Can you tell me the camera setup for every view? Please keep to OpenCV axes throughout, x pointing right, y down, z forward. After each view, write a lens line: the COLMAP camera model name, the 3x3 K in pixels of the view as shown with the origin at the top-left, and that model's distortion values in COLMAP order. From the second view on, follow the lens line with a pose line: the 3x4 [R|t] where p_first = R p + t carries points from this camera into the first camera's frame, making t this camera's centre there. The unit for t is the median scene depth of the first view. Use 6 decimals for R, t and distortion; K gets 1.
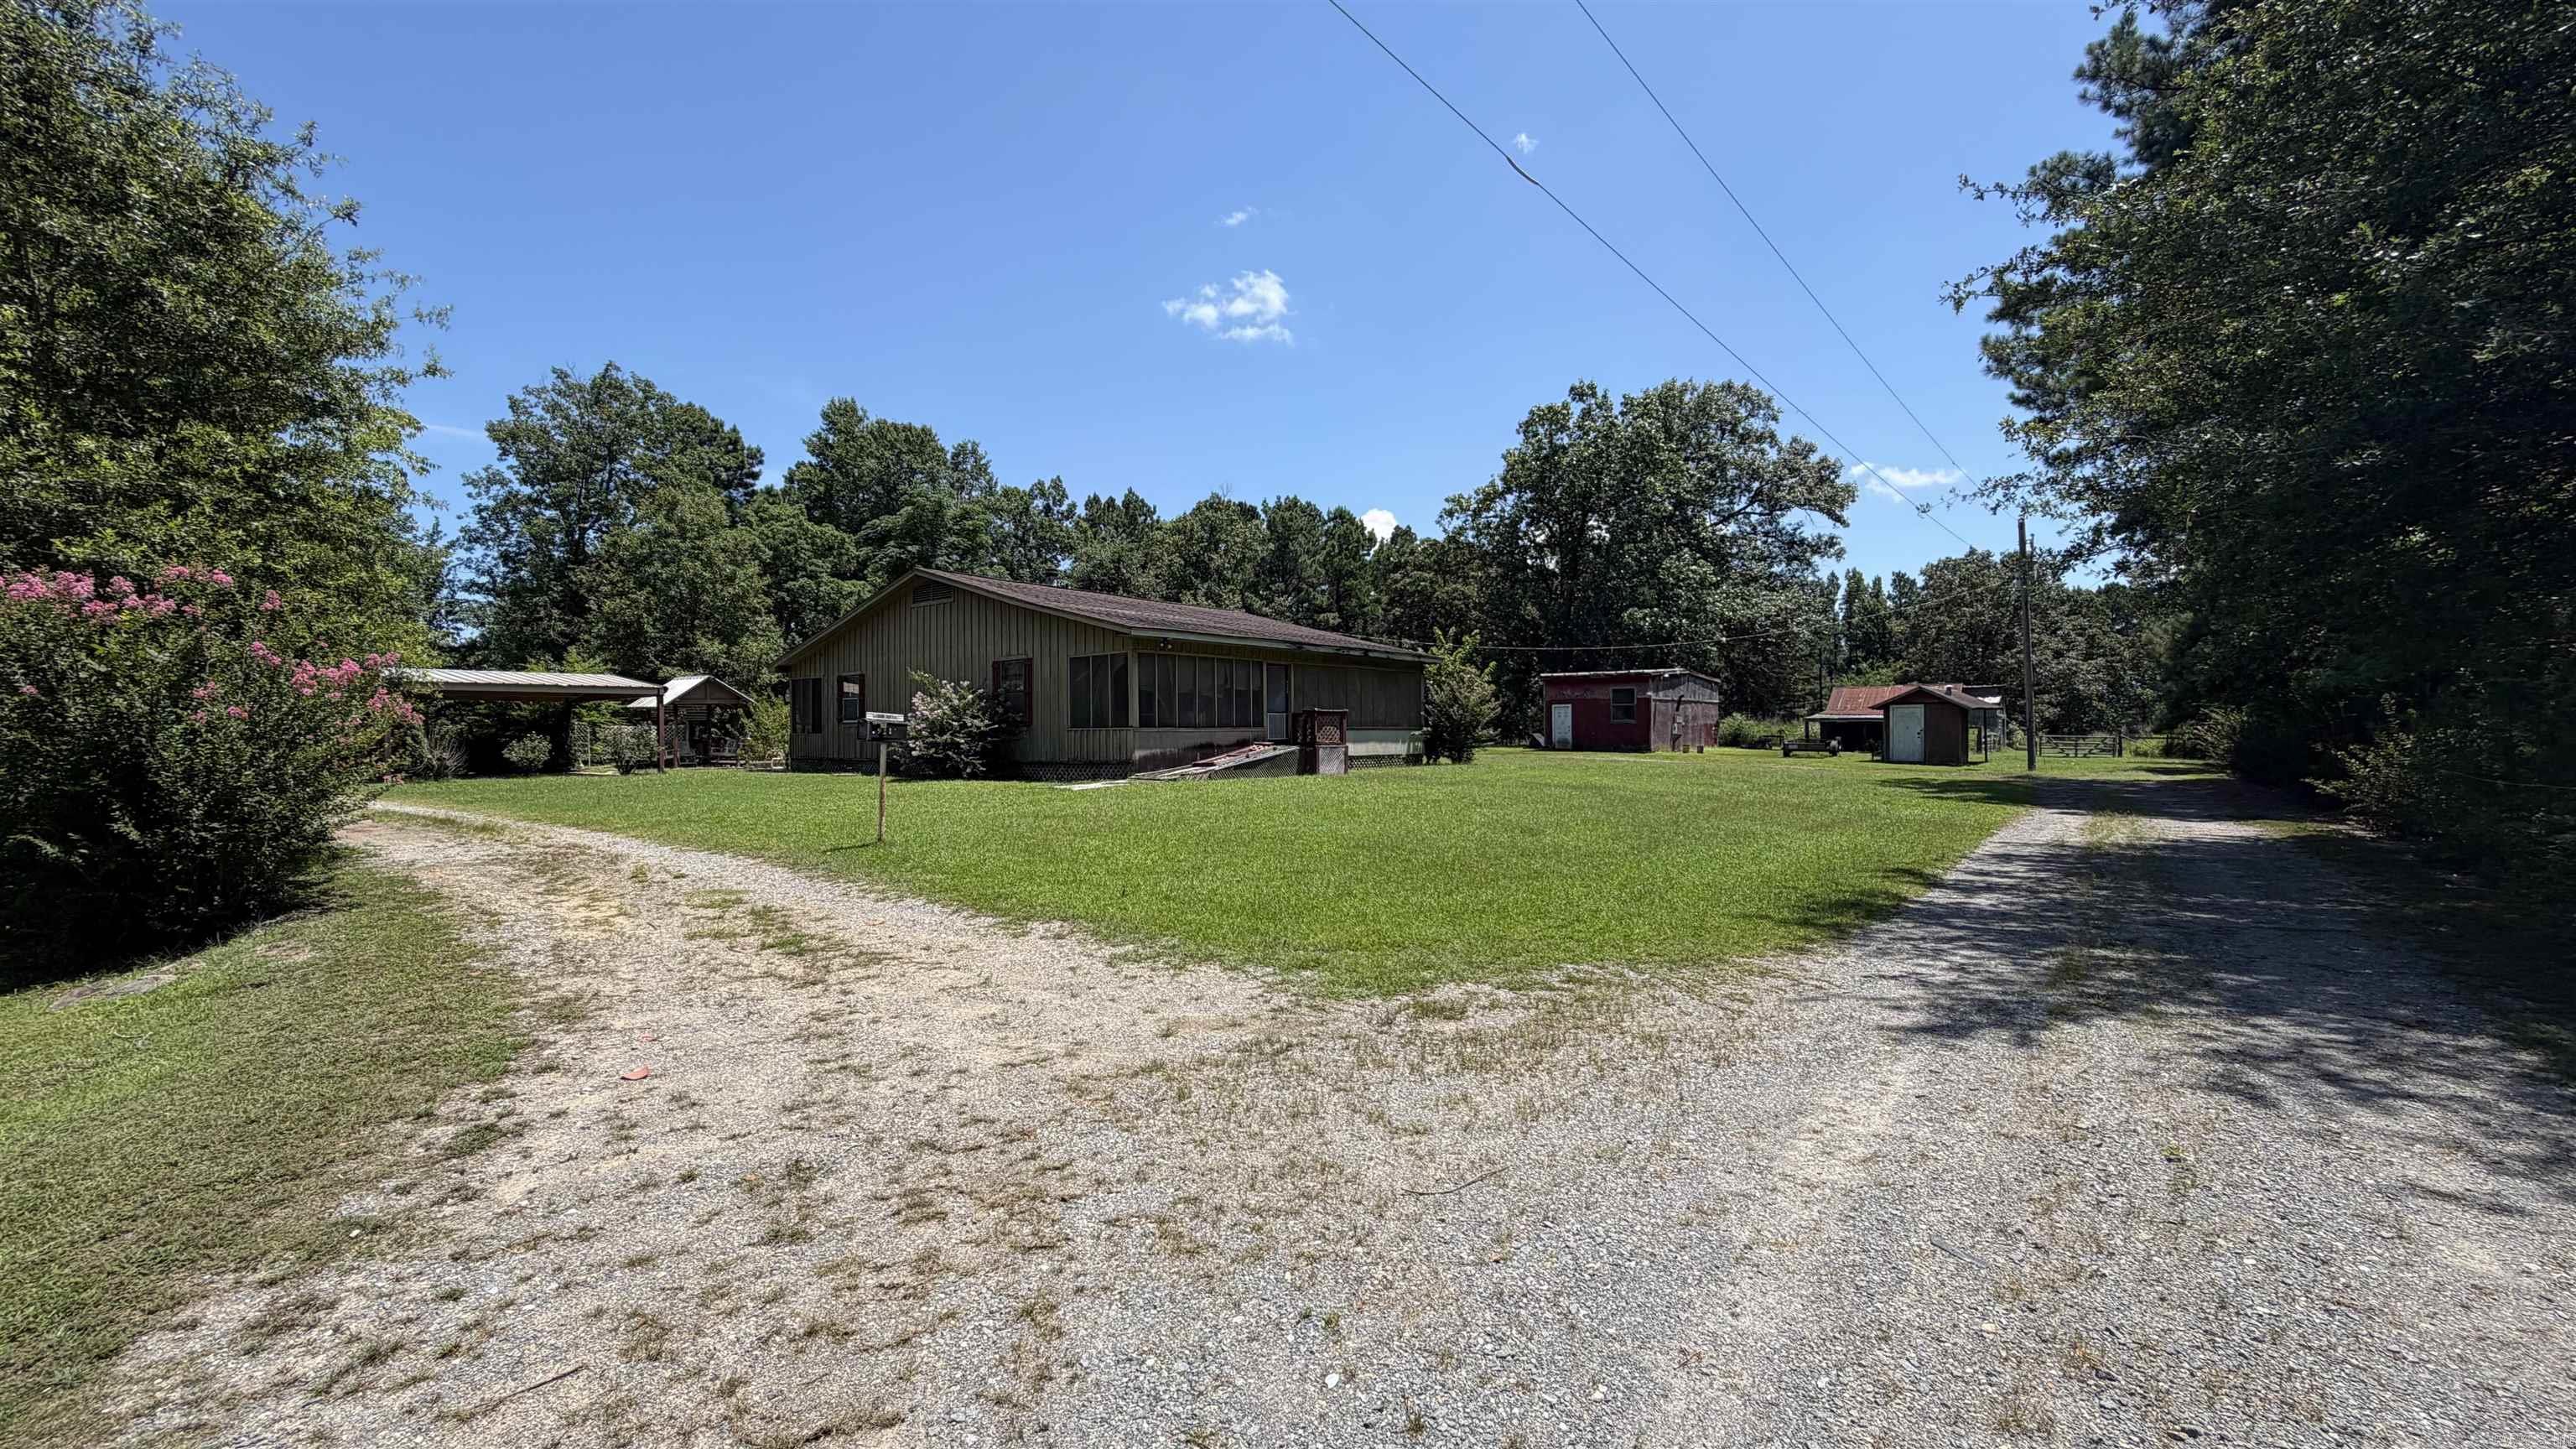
lens RADIAL K [[1021.8, 0, 1271.9], [0, 1021.8, 734.9], [0, 0, 1]] dist [-0.000317, -0.000028]
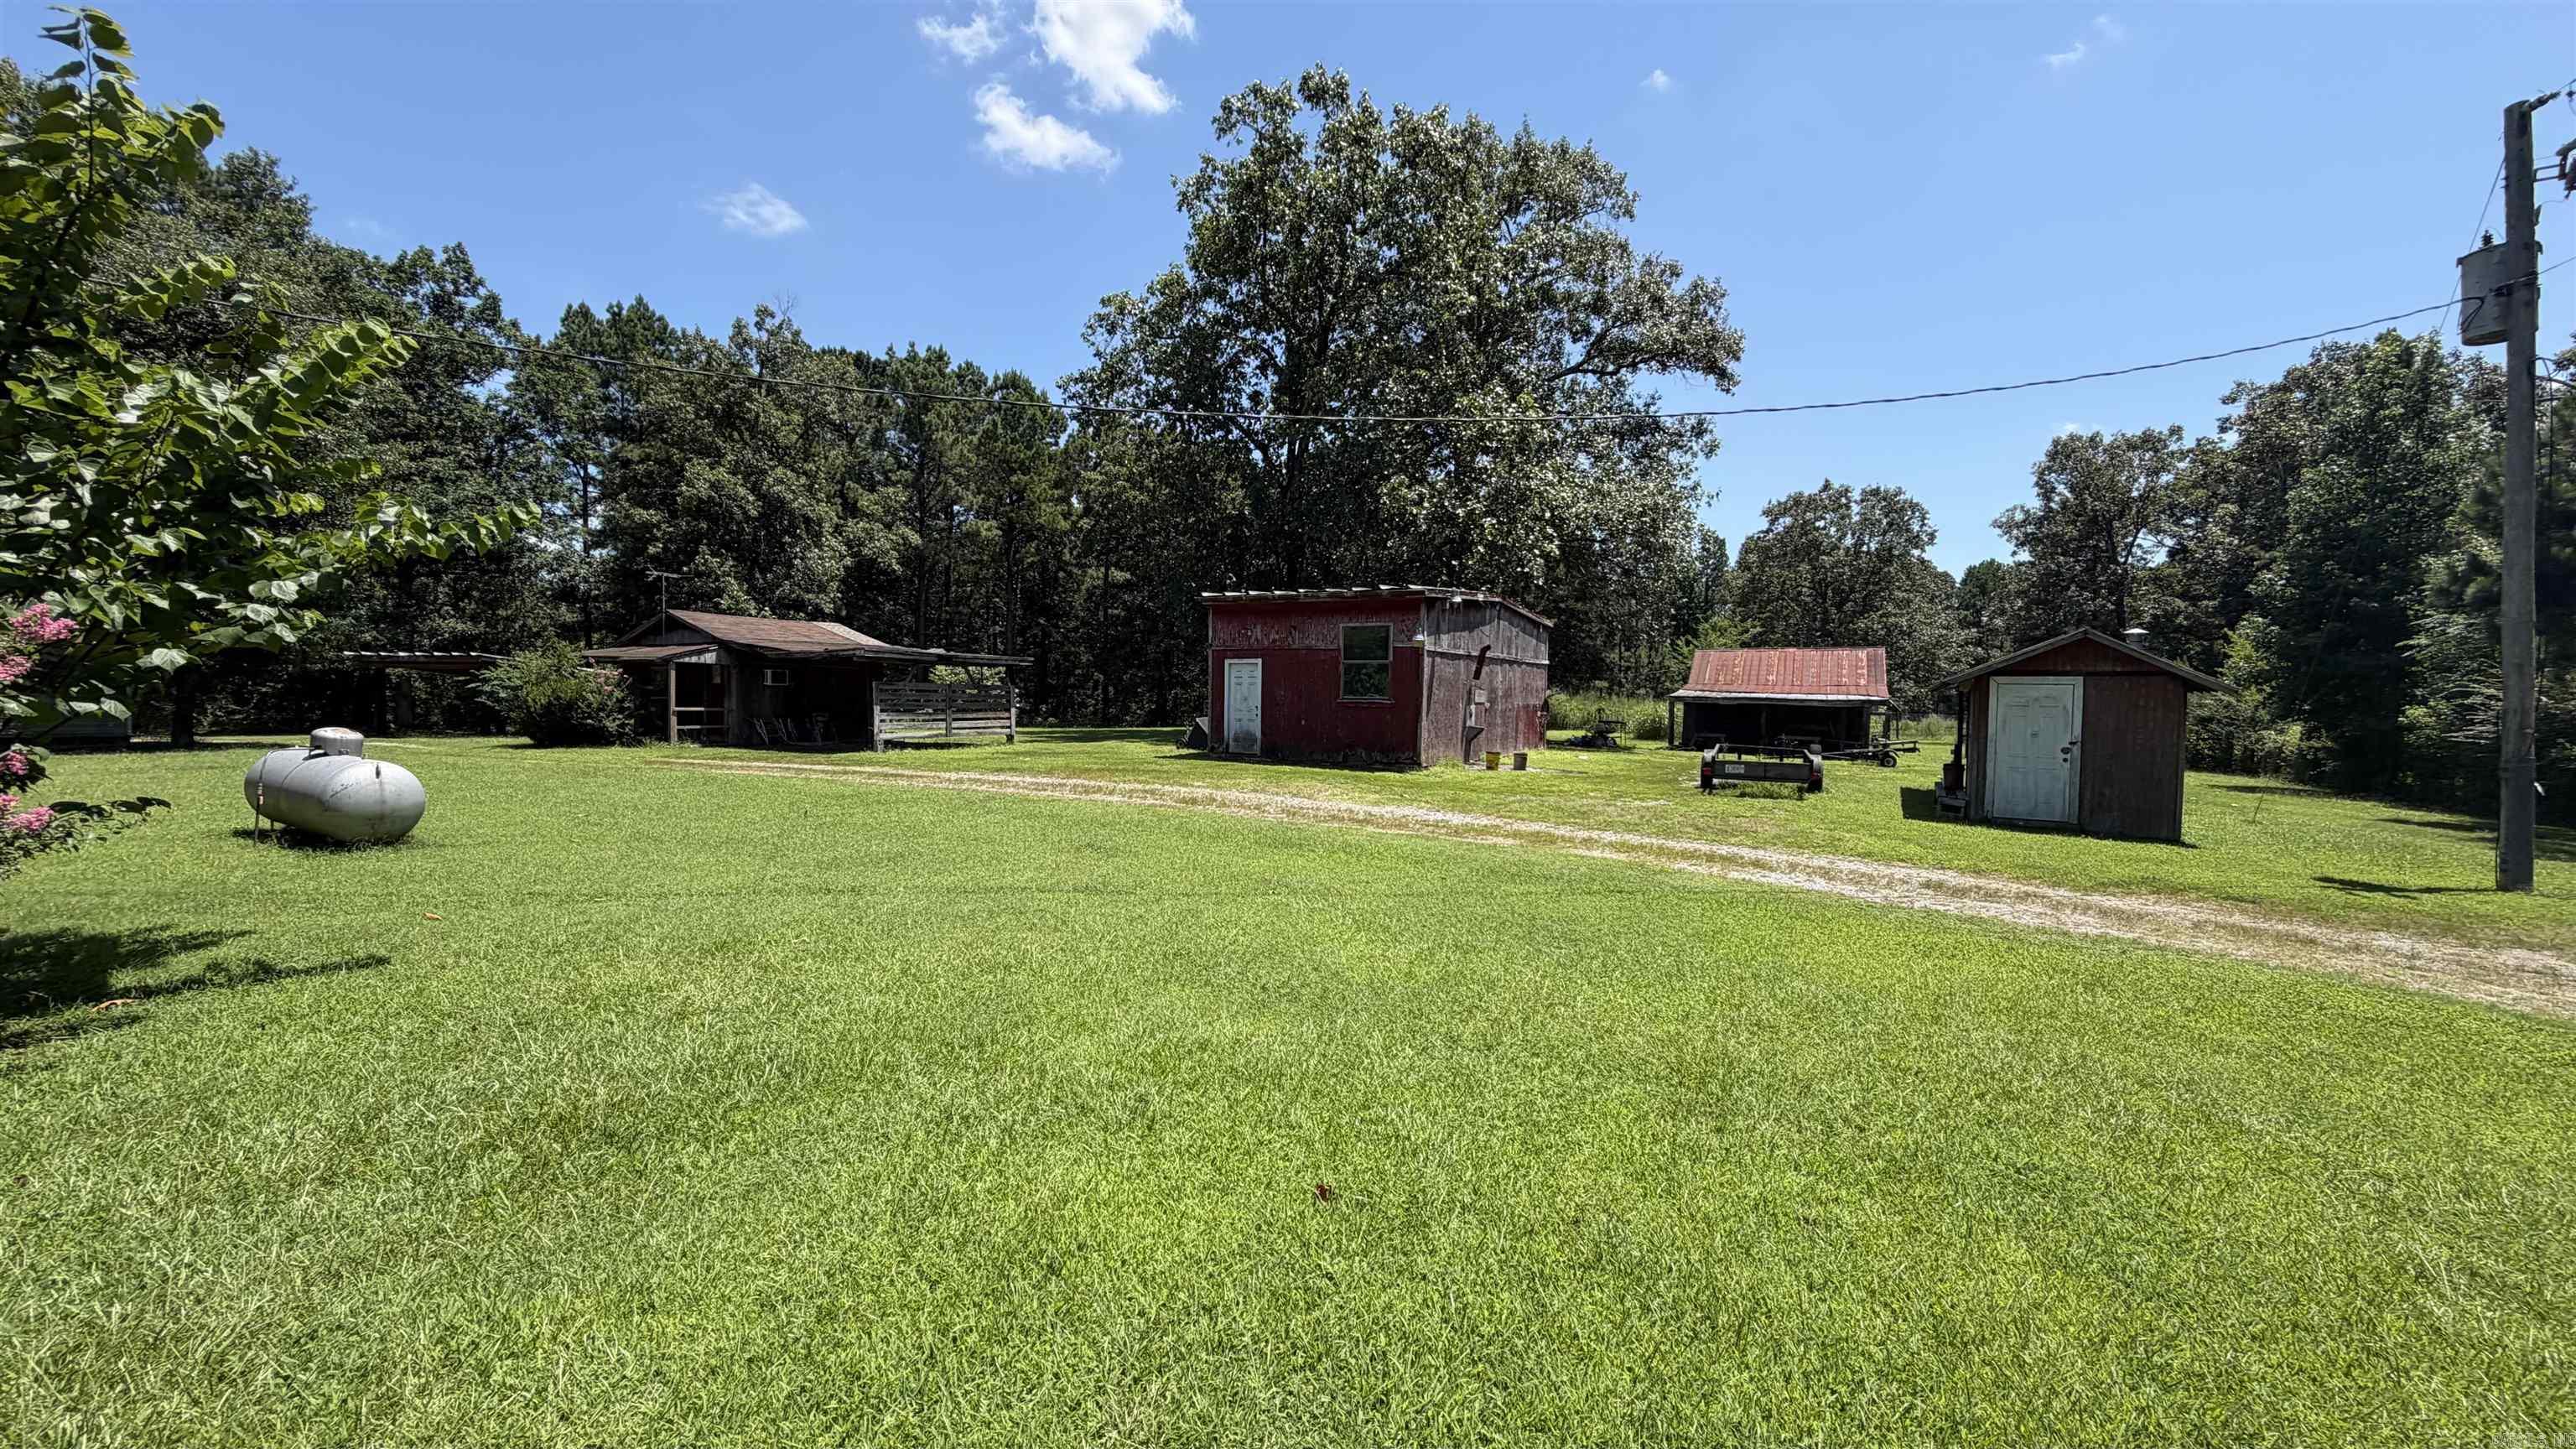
lens RADIAL K [[1021.8, 0, 1305.7], [0, 1021.8, 715.4], [0, 0, 1]] dist [-0.000317, -0.000028]
pose [[0.975211, 0.015549, 0.220728, 0.168021], [-0.019050, 0.999724, 0.013741, -0.008684], [-0.220454, -0.017605, 0.975239, 0.433076]]
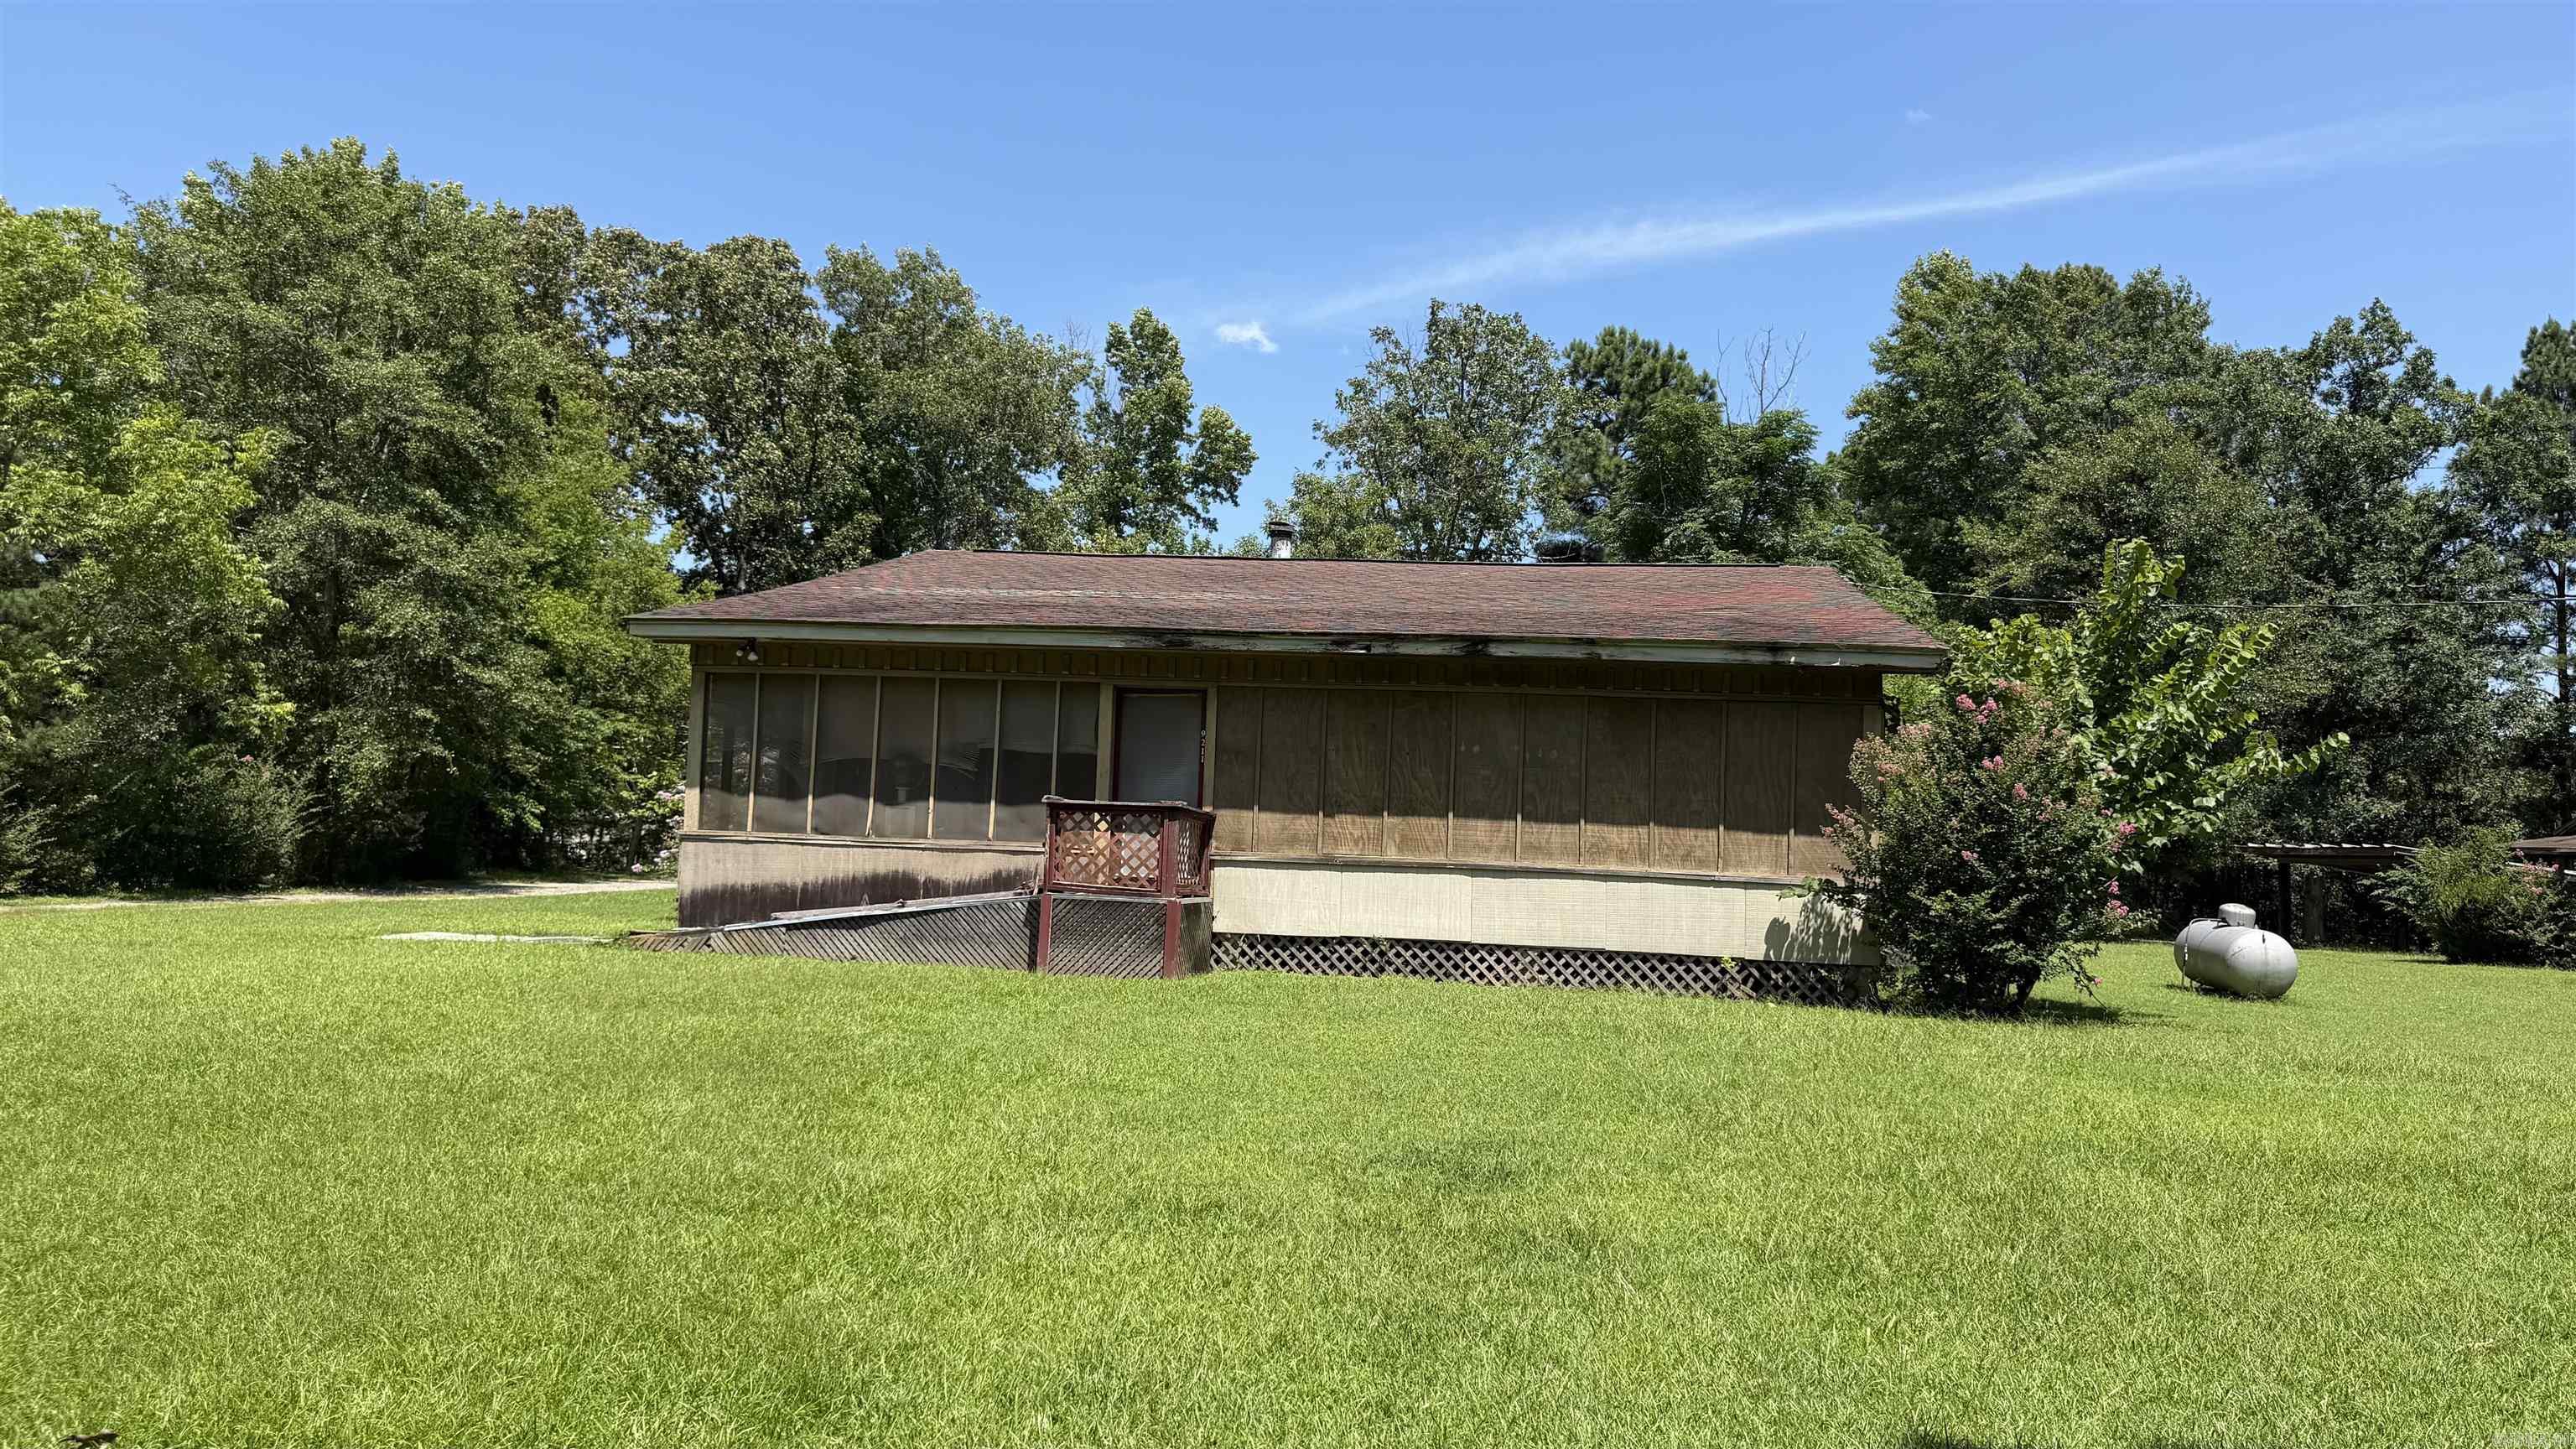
lens RADIAL K [[1784.8, 0, 1292.4], [0, 1784.8, 721.6], [0, 0, 1]] dist [0.031688, 0.000829]
pose [[0.522107, -0.034639, -0.852176, 0.249670], [-0.046809, 0.996505, -0.069184, -0.004200], [0.851594, 0.076011, 0.518661, 0.298030]]
